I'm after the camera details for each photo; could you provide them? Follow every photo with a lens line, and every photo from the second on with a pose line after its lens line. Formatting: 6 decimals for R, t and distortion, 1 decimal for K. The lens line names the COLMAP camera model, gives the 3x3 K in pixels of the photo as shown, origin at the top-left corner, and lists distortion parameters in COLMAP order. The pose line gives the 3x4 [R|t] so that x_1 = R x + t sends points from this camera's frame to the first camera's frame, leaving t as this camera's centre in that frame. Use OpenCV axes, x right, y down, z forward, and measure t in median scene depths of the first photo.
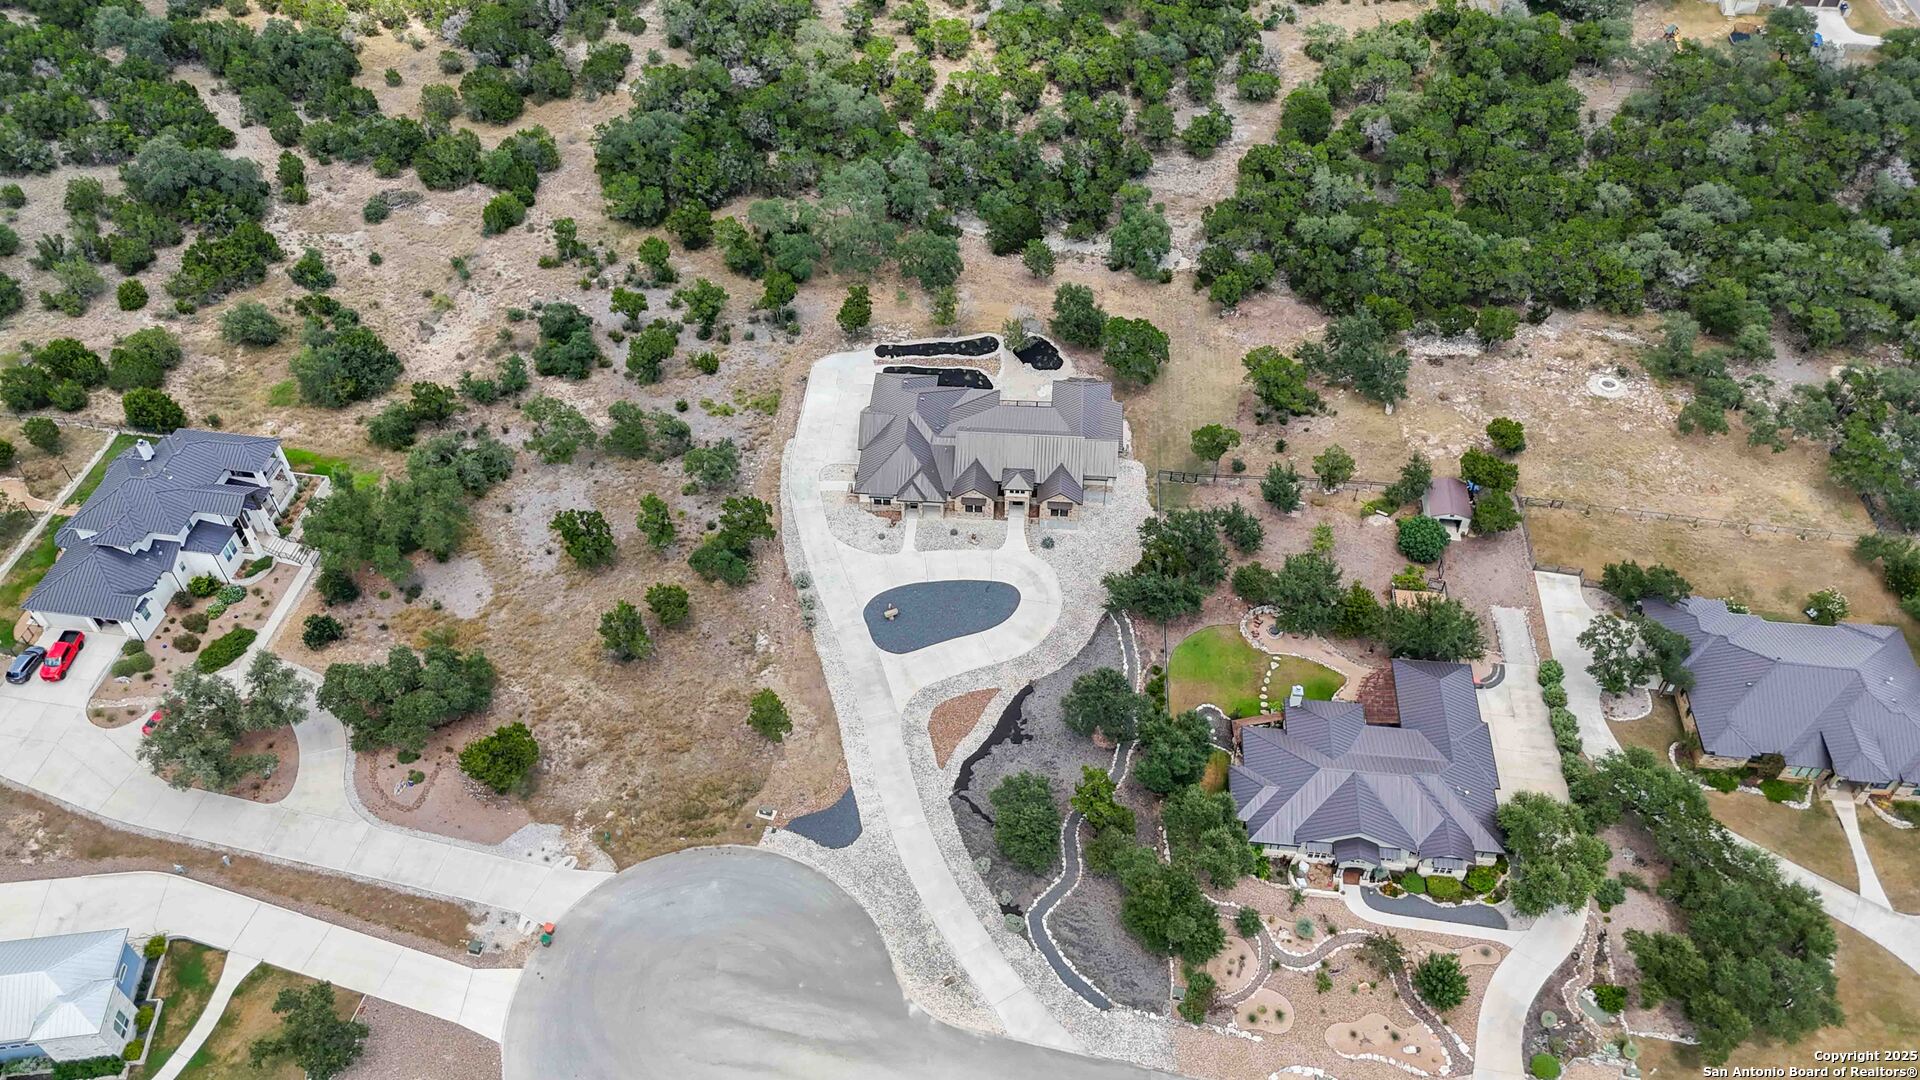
lens RADIAL K [[1443.0, 0, 956.1], [0, 1443.0, 546.1], [0, 0, 1]] dist [0.038667, -0.026338]
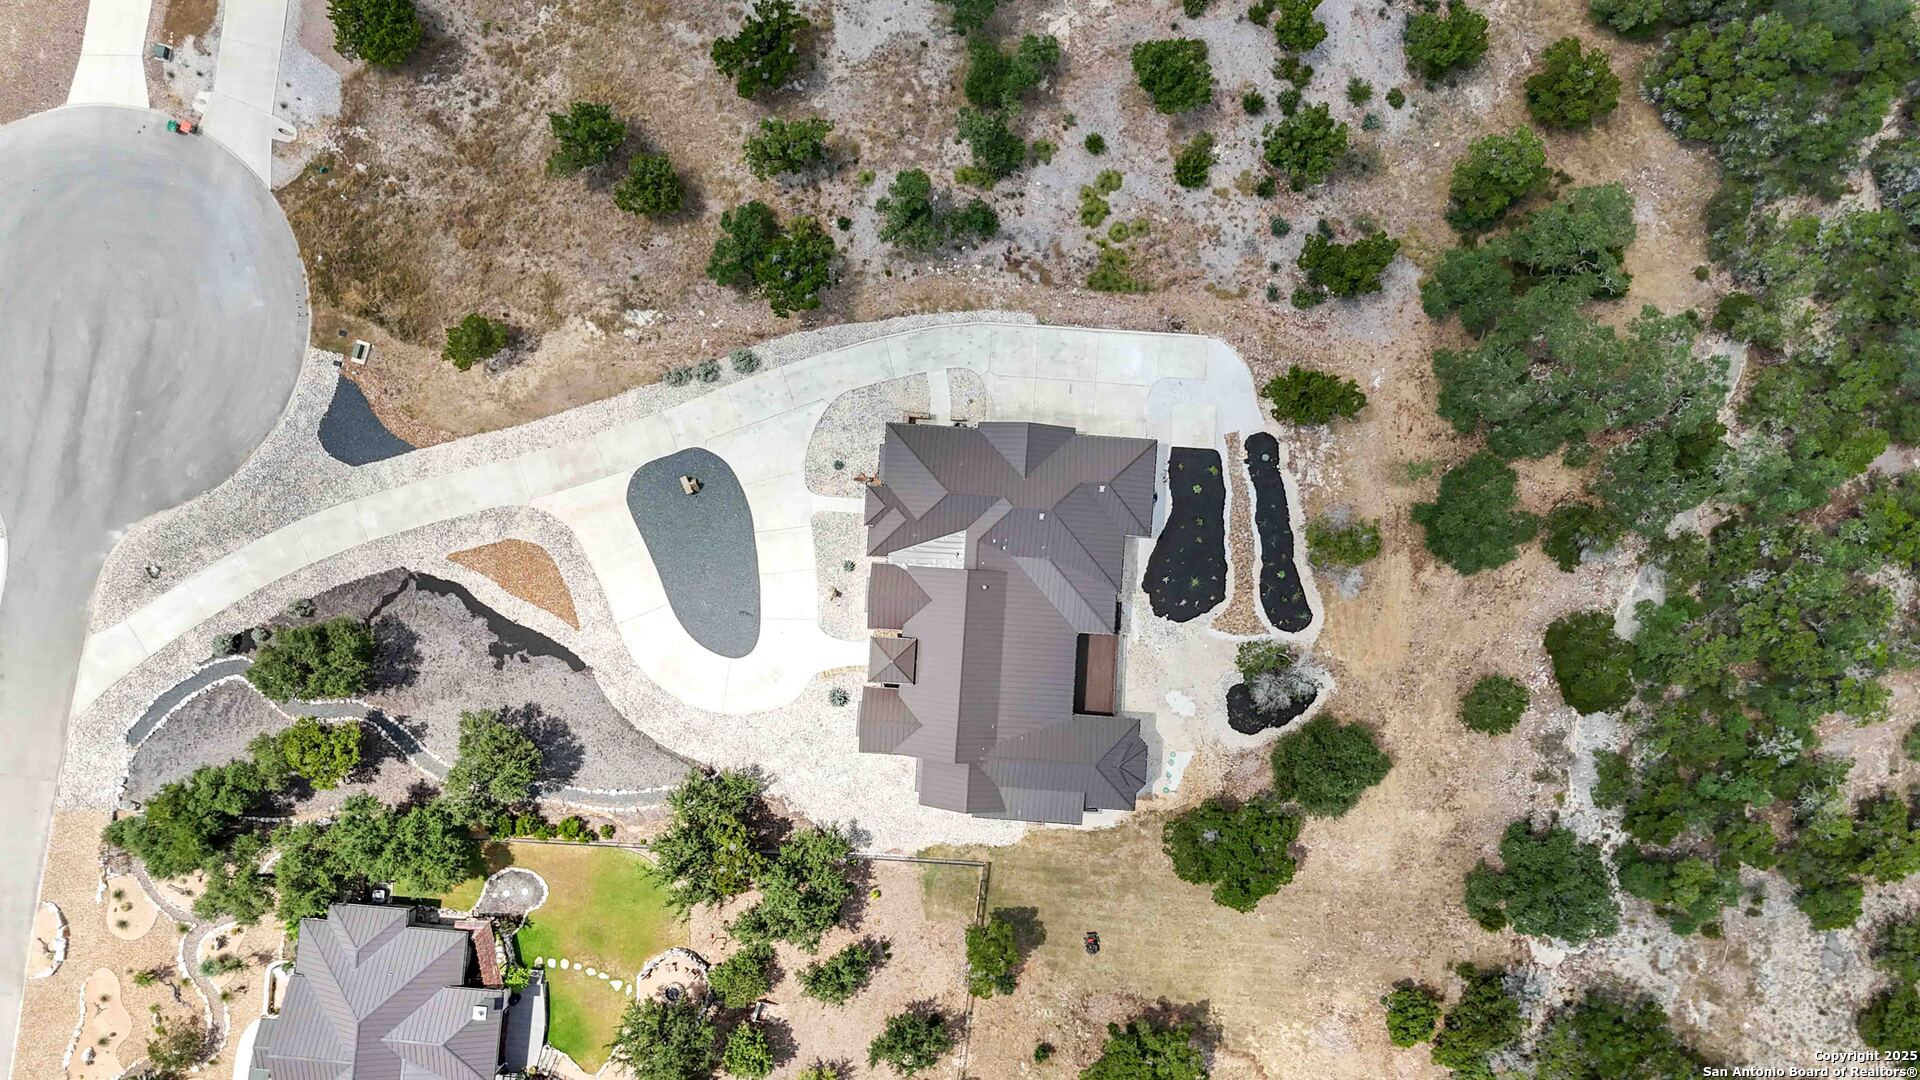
lens RADIAL K [[1443.0, 0, 961.6], [0, 1443.0, 540.7], [0, 0, 1]] dist [0.038667, -0.026338]
pose [[0.014469, 0.999890, -0.003251, -0.012217], [-0.713082, 0.012598, 0.700967, -0.612232], [0.700931, -0.007824, 0.713186, 0.594410]]
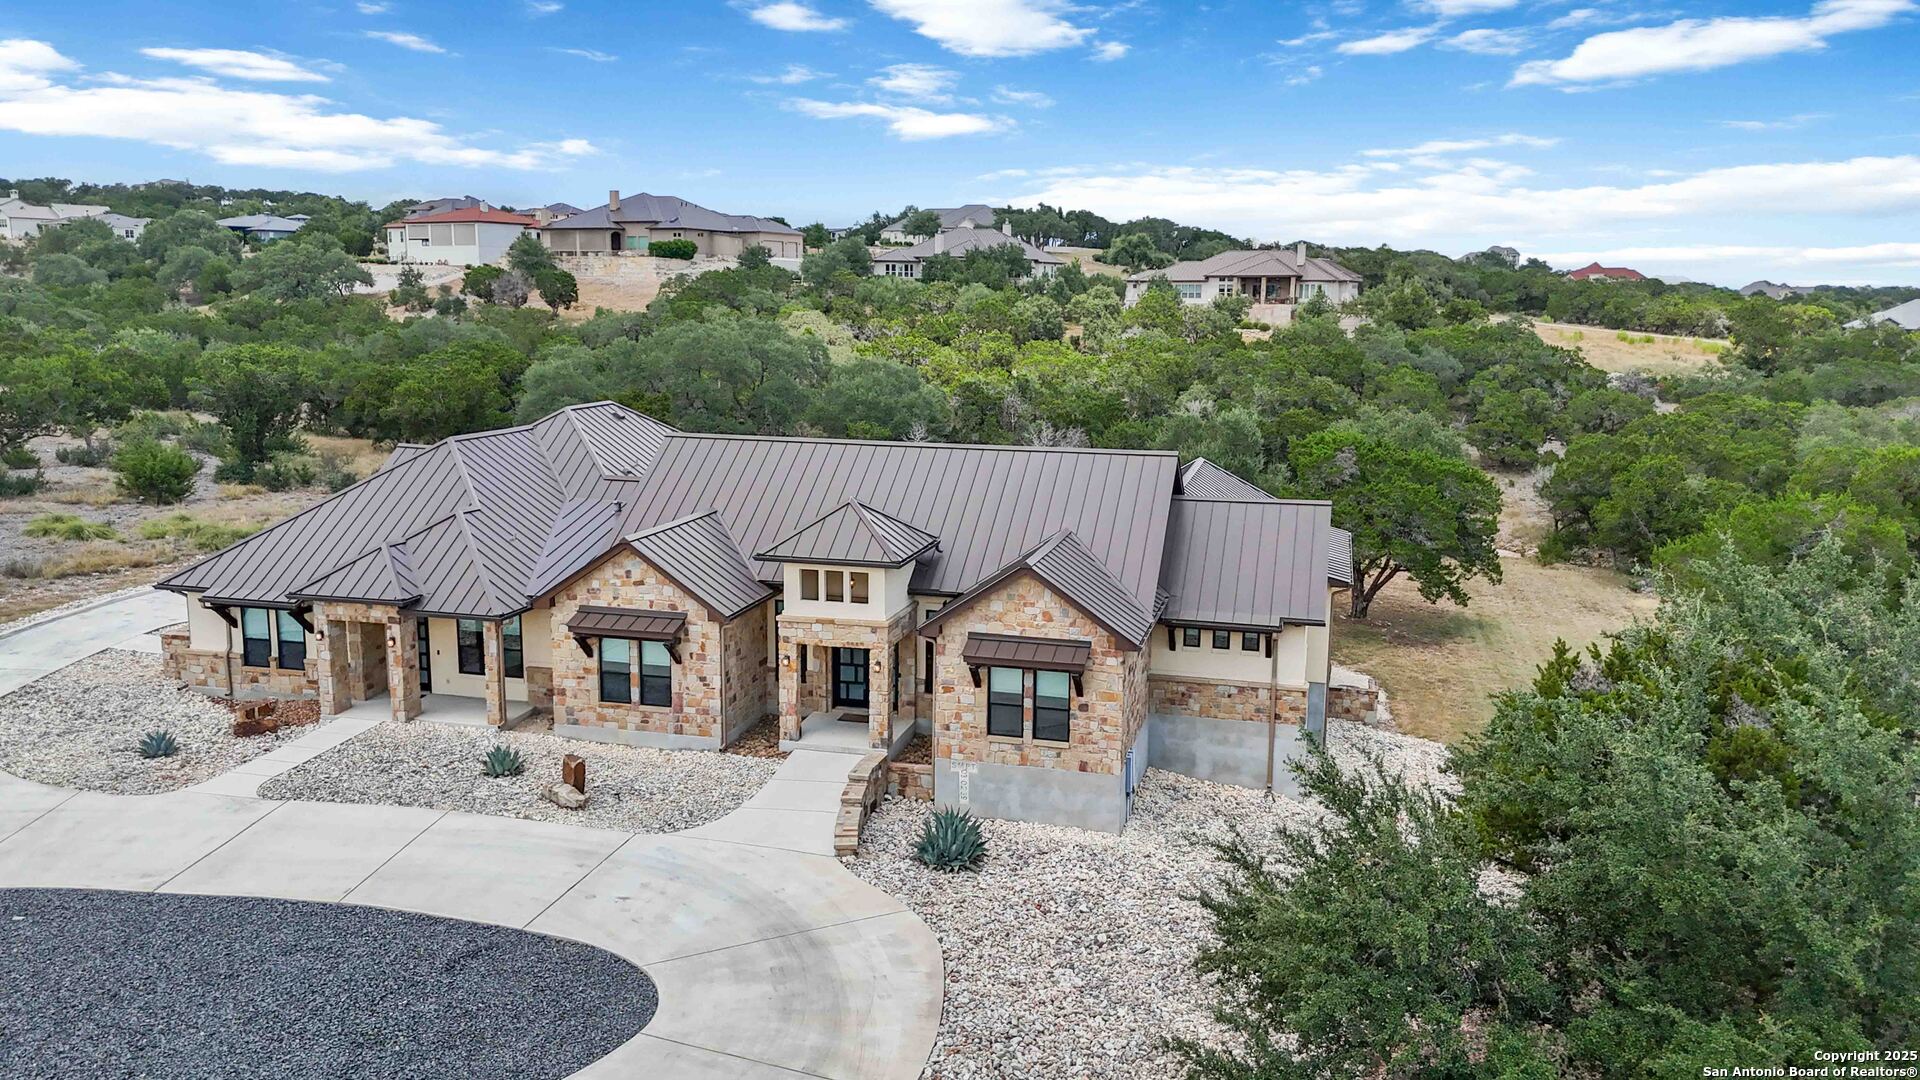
lens RADIAL K [[1443.0, 0, 960.8], [0, 1443.0, 537.6], [0, 0, 1]] dist [0.038667, -0.026338]
pose [[0.984551, 0.049823, -0.167861, 0.105271], [-0.140404, 0.797456, -0.586814, 0.083733], [0.104625, 0.601317, 0.792131, 0.921443]]
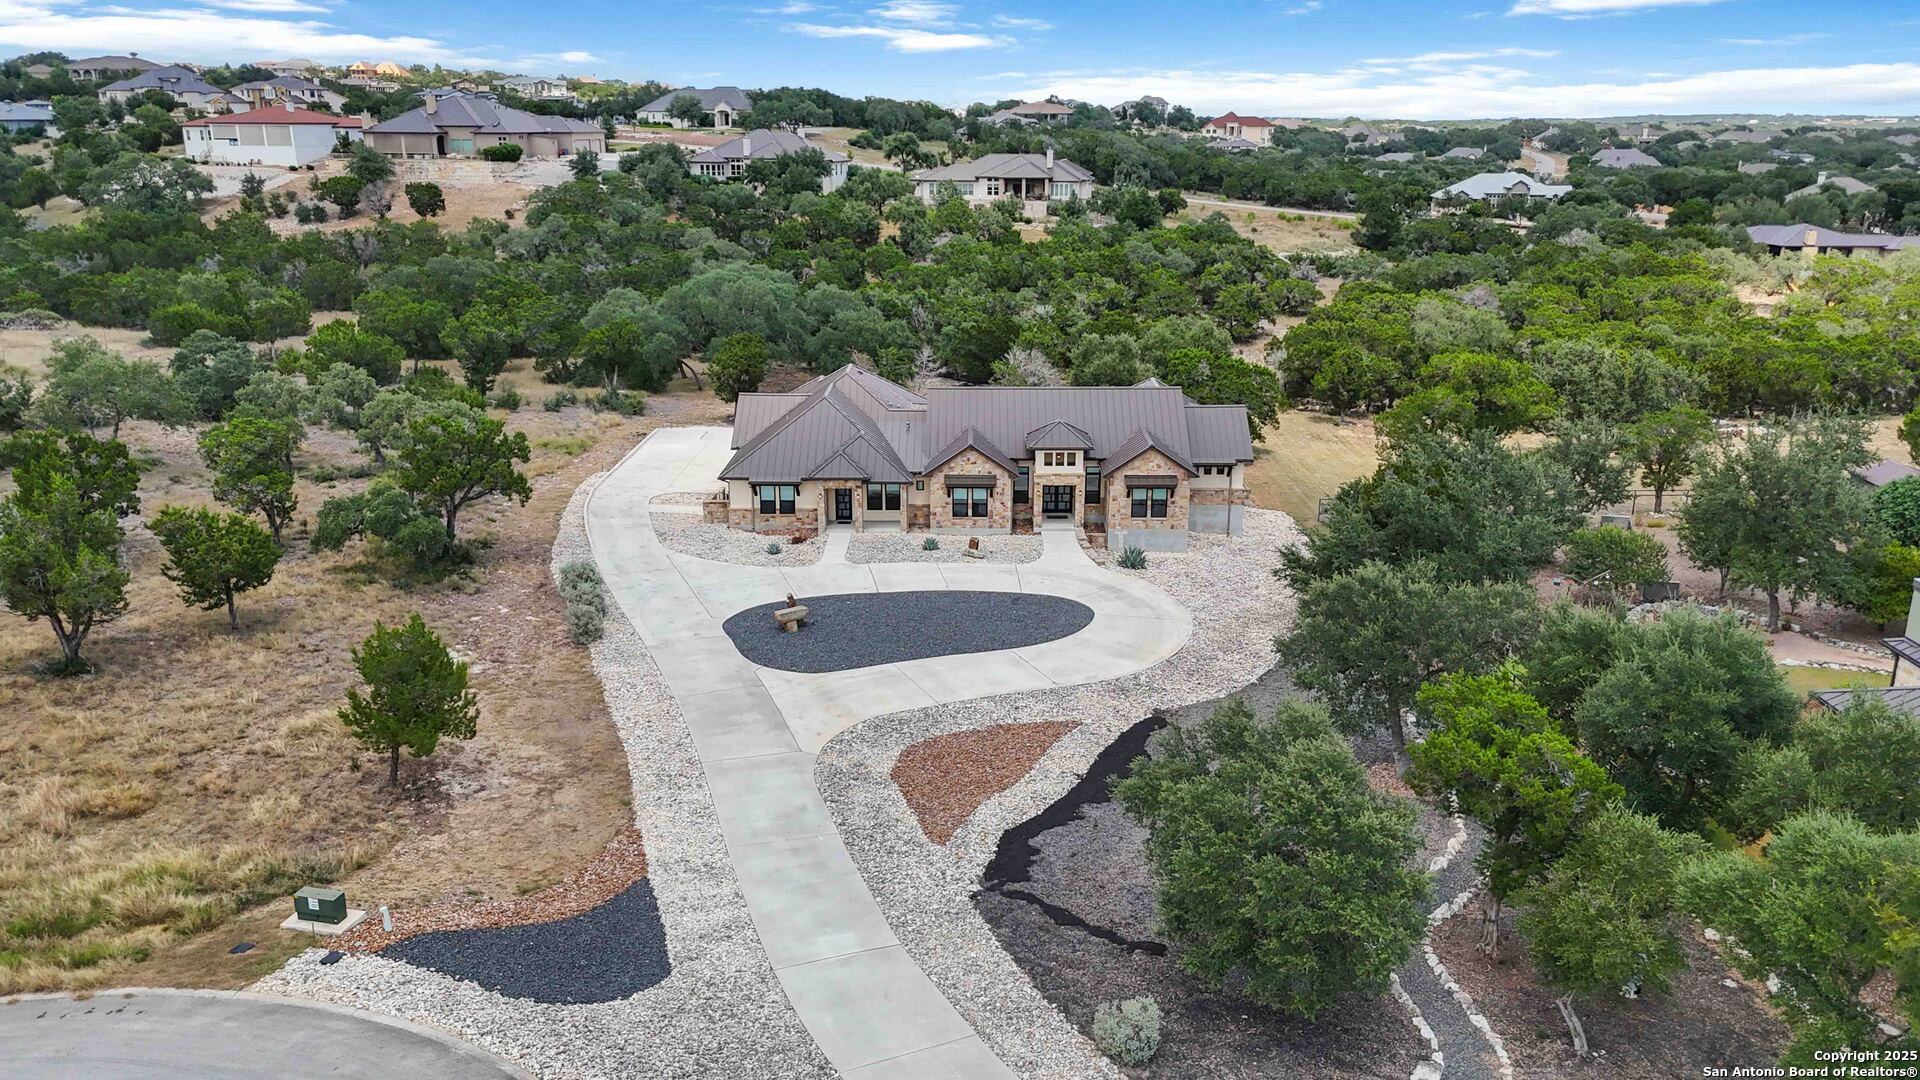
lens RADIAL K [[1443.0, 0, 963.9], [0, 1443.0, 532.0], [0, 0, 1]] dist [0.038667, -0.026338]
pose [[0.997637, -0.008481, 0.068182, -0.024968], [0.041872, 0.861834, -0.505459, 0.248258], [-0.054475, 0.507120, 0.860152, 0.664358]]
